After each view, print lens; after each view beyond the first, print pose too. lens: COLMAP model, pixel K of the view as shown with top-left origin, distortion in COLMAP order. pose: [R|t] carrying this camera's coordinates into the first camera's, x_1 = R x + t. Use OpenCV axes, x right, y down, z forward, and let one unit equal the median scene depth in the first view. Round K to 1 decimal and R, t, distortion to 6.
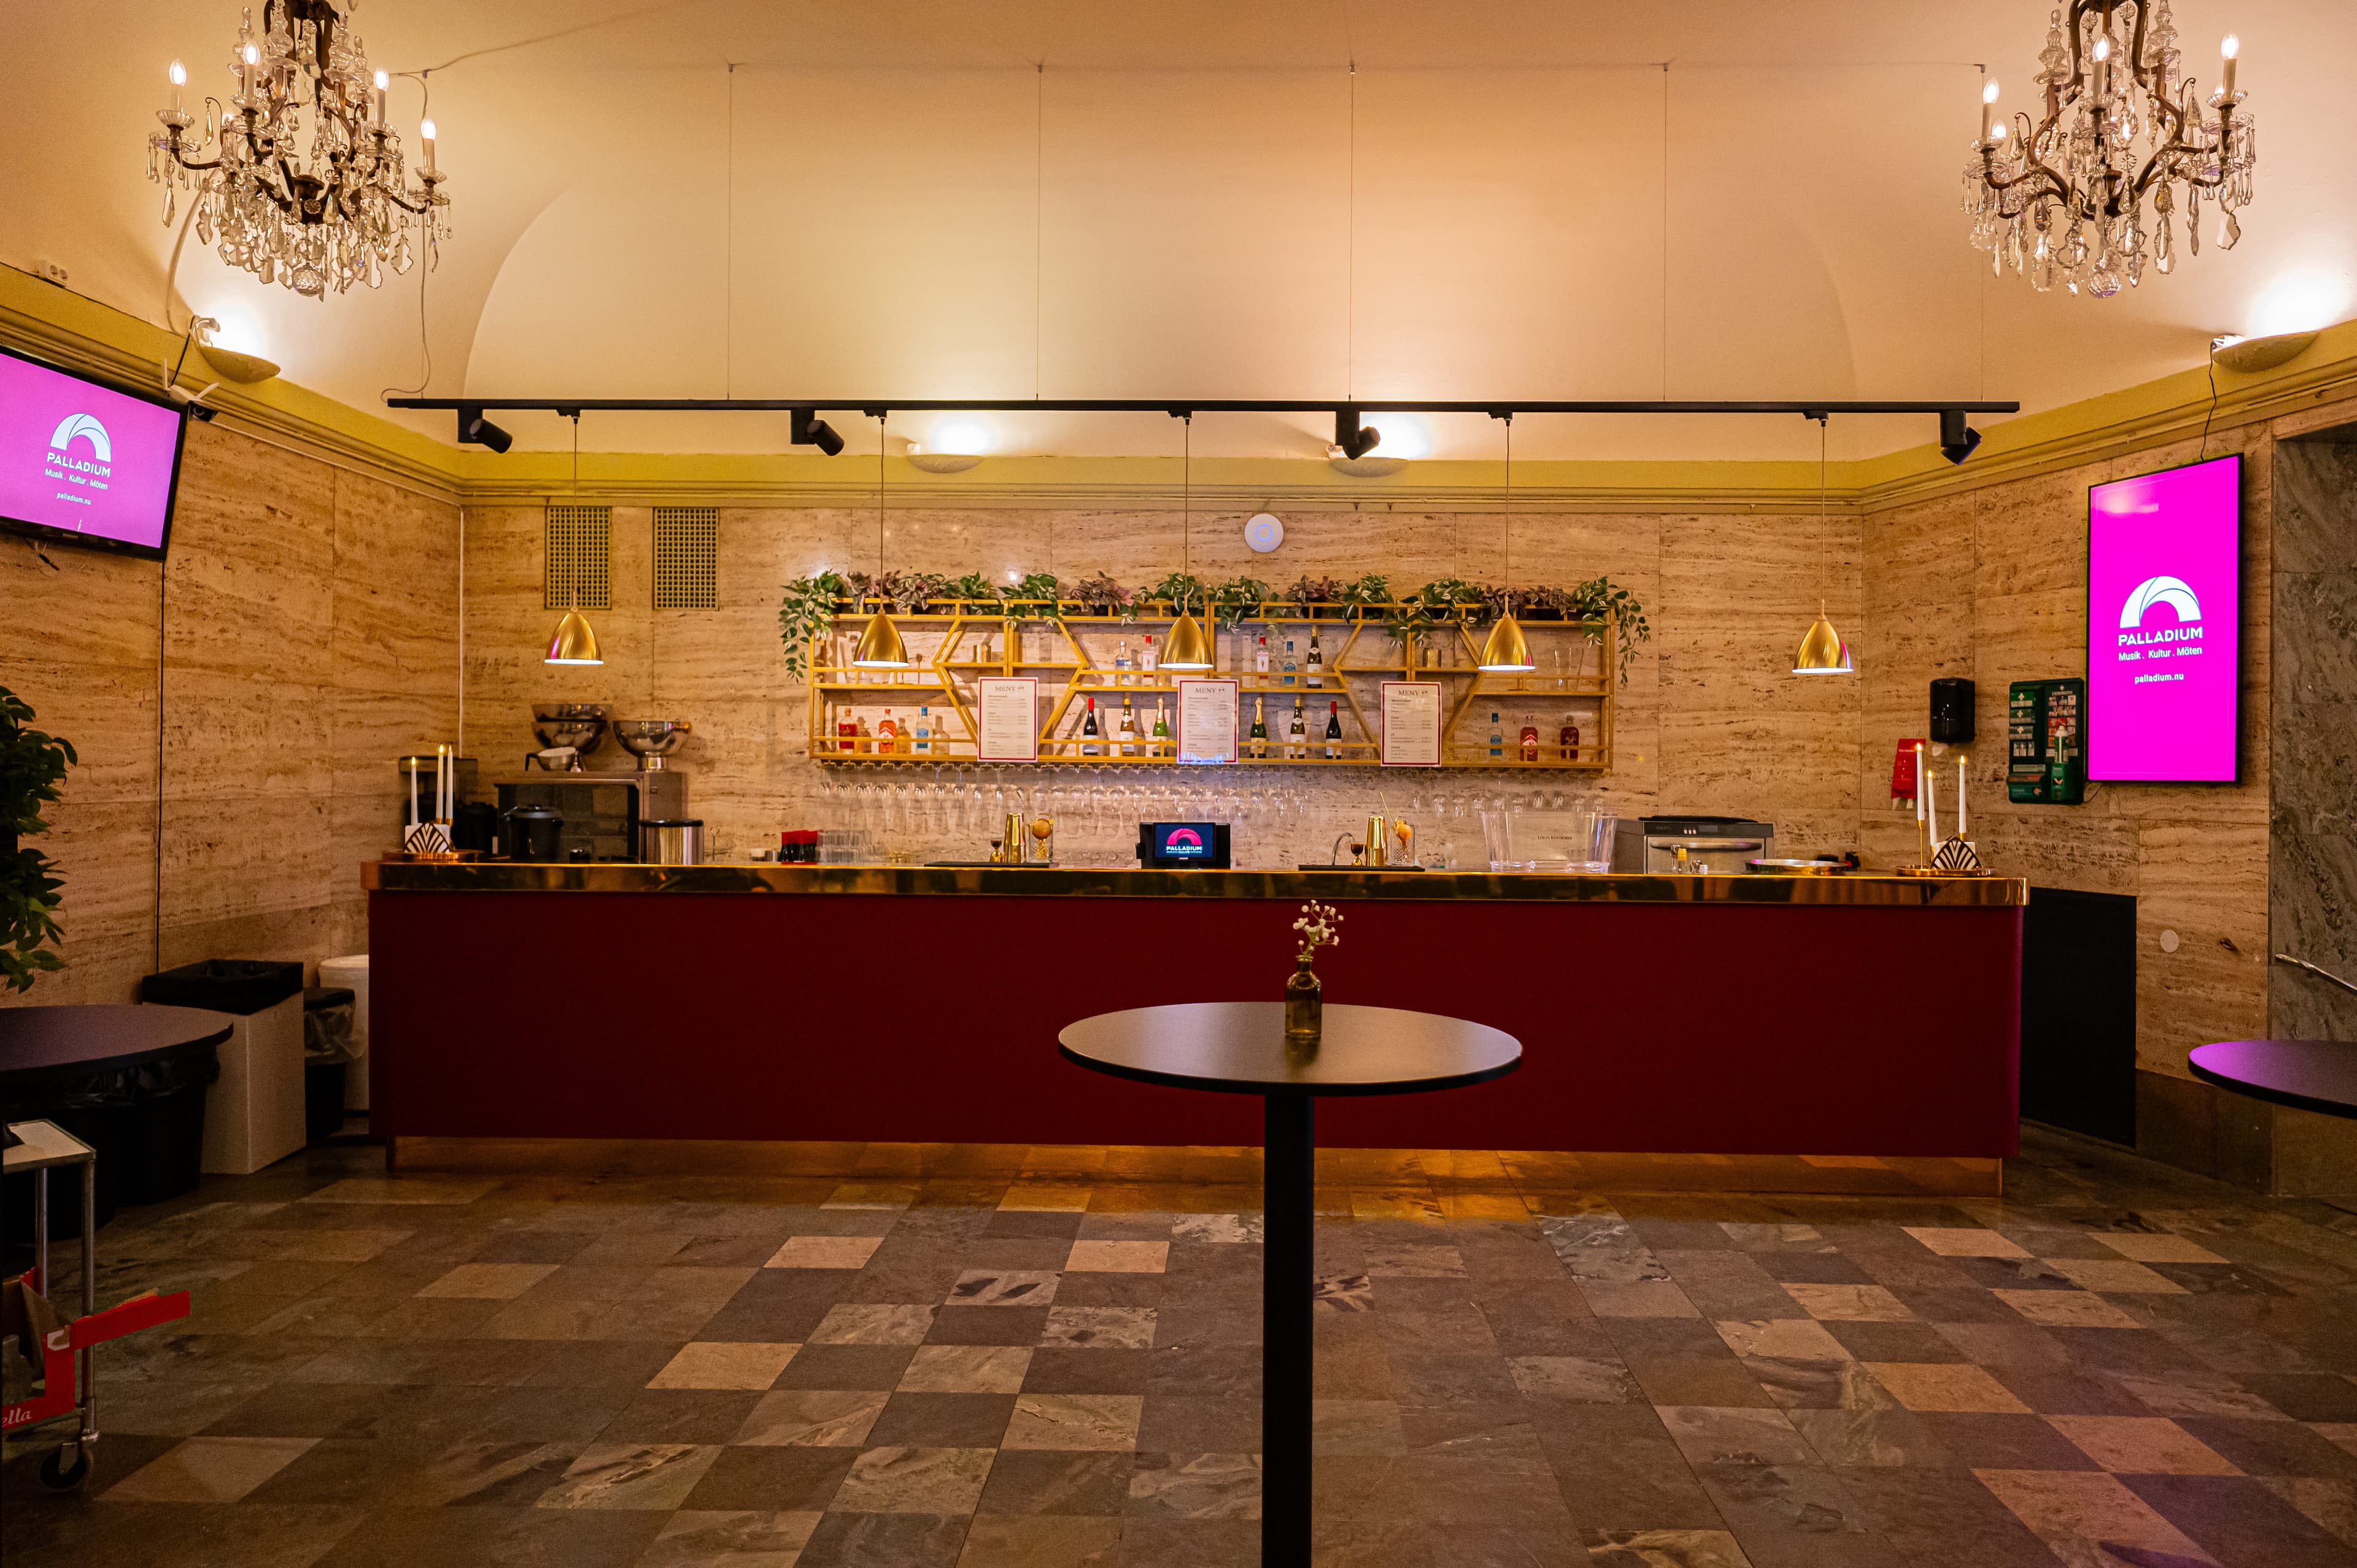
lens RADIAL K [[1381.4, 0, 1169.9], [0, 1381.4, 772.2], [0, 0, 1]] dist [-0.006299, -0.000787]
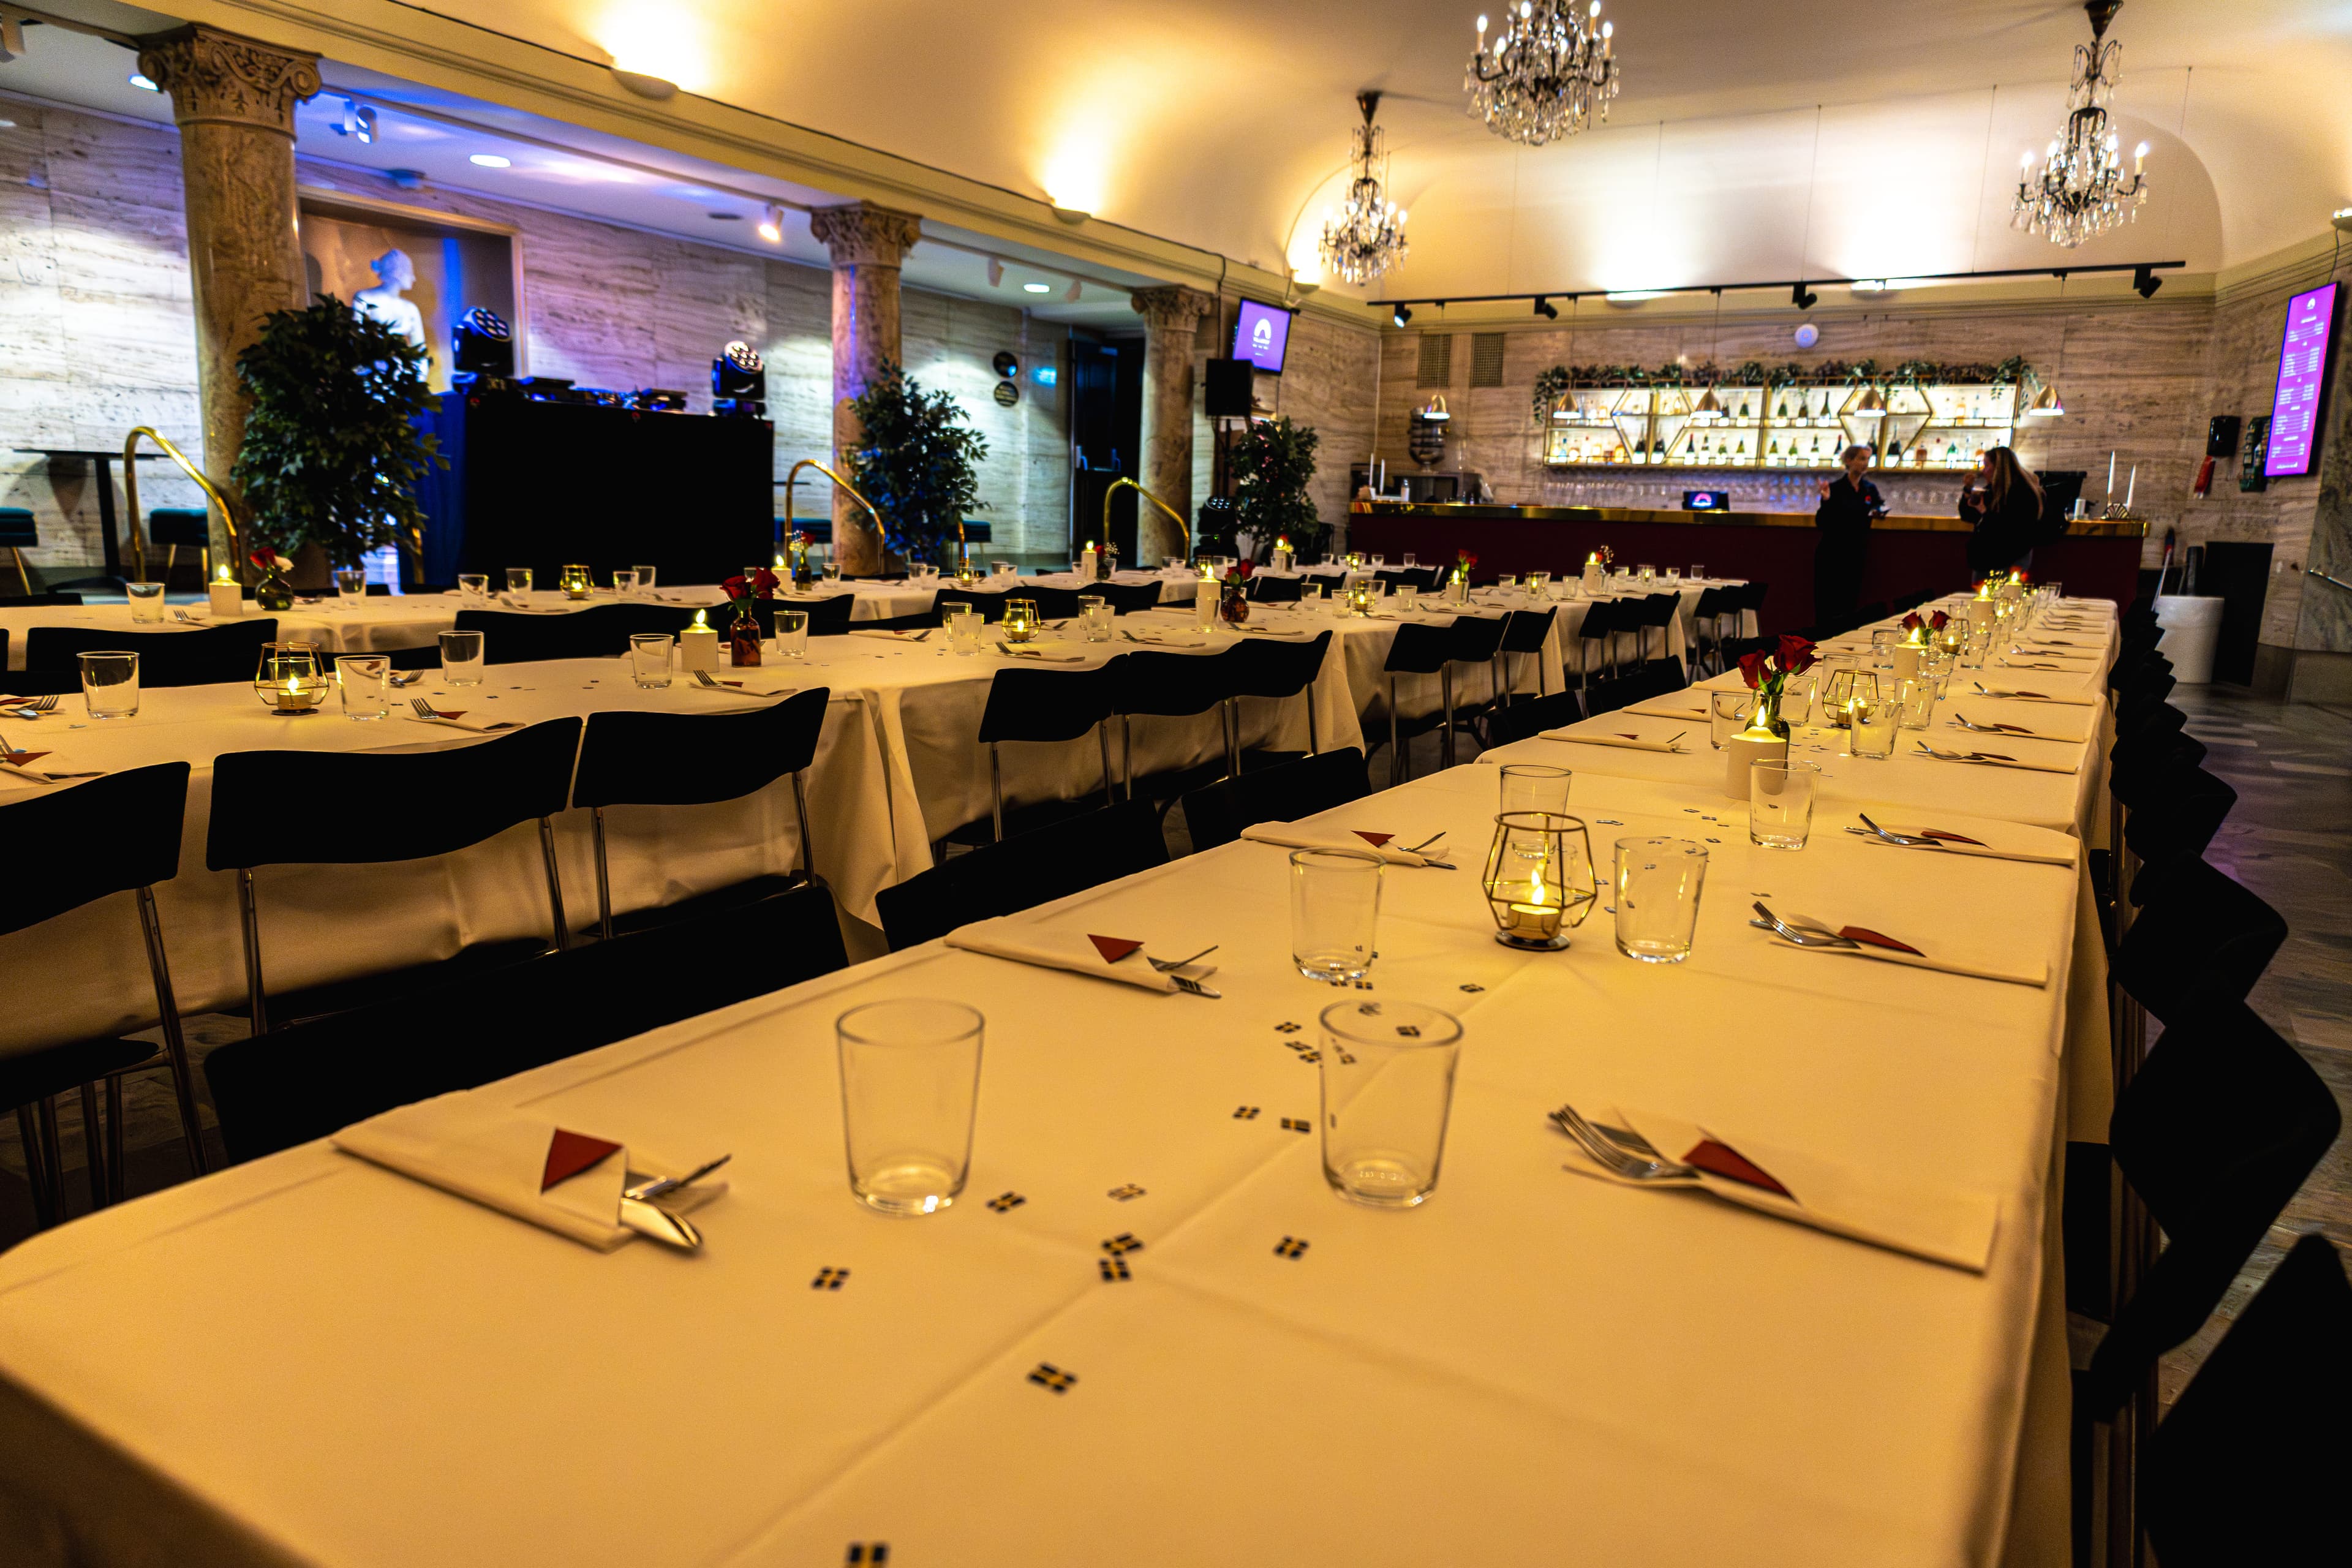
lens RADIAL K [[1558.7, 0, 1187.0], [0, 1558.7, 795.3], [0, 0, 1]] dist [0.005746, 0.000793]
pose [[0.863859, 0.108063, -0.492007, 0.441401], [-0.027365, 0.985344, 0.168370, 0.092185], [0.502991, -0.131984, 0.854155, -1.199729]]
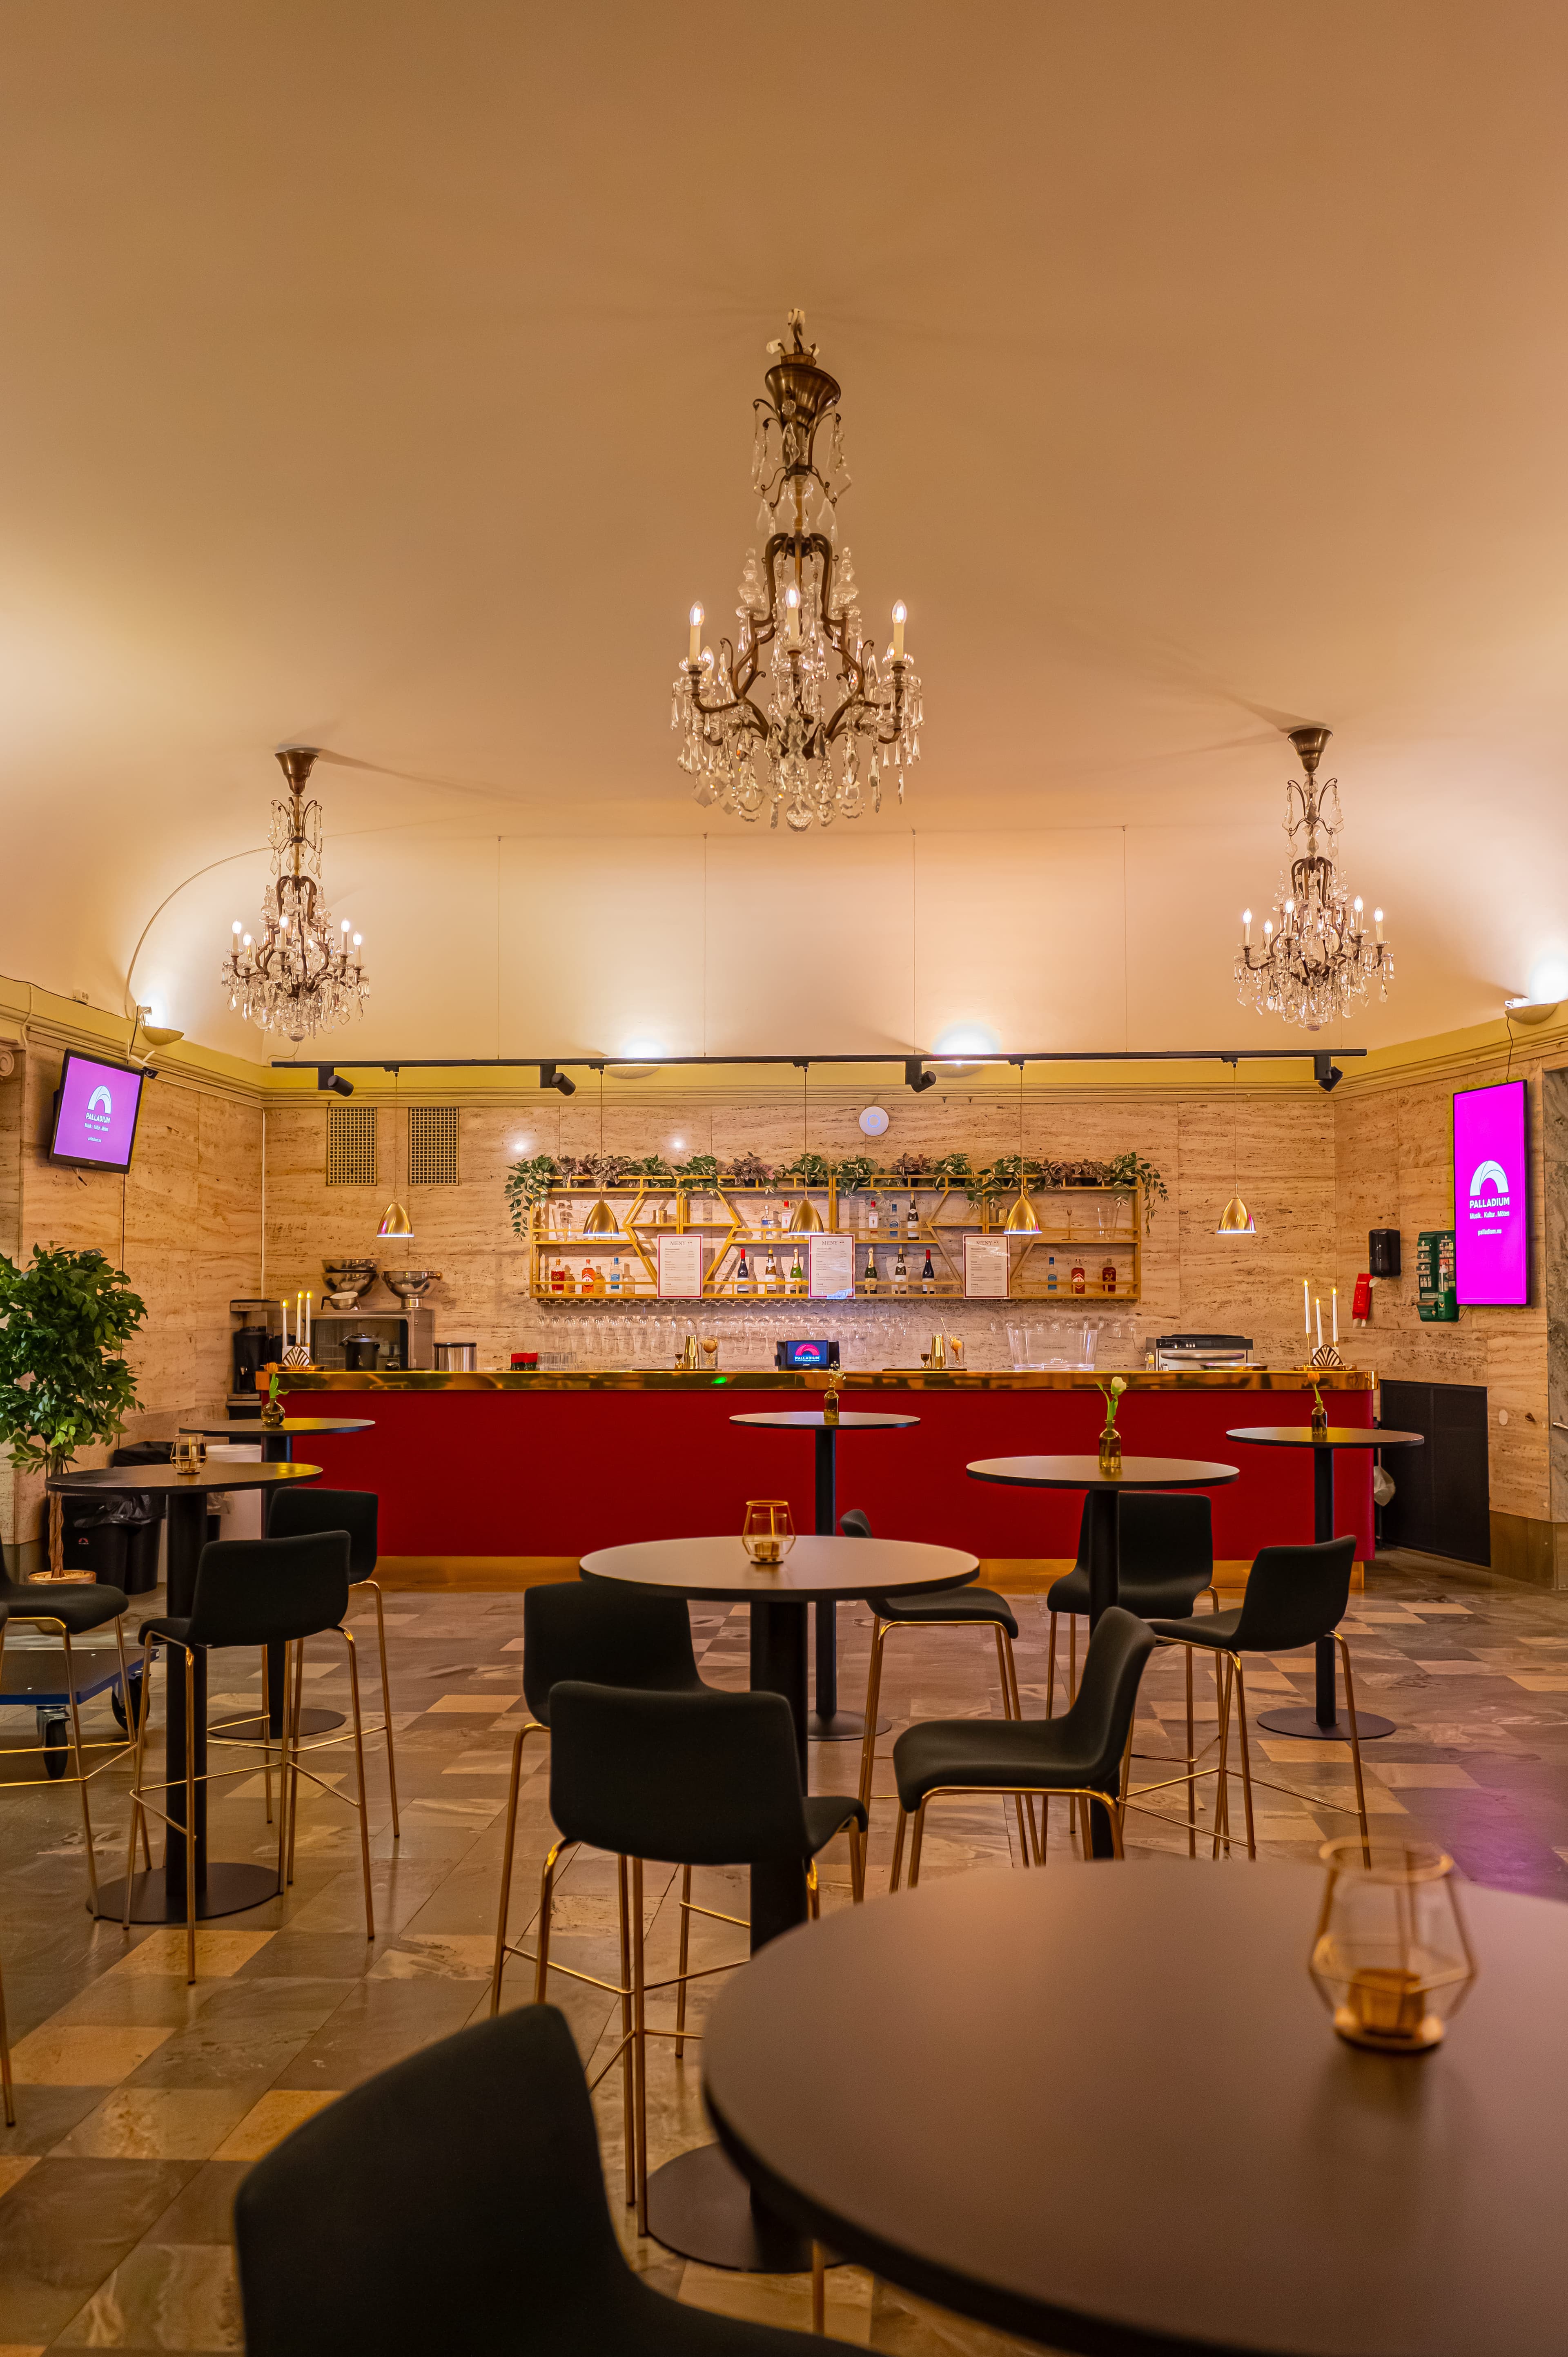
lens RADIAL K [[1816.4, 0, 801.1], [0, 1816.4, 1200.7], [0, 0, 1]] dist [-0.004797, -0.000117]
pose [[0.999558, -0.012598, -0.026927, 0.046242], [0.011090, 0.998402, -0.055414, -0.003392], [0.027582, 0.055090, 0.998100, -0.742130]]
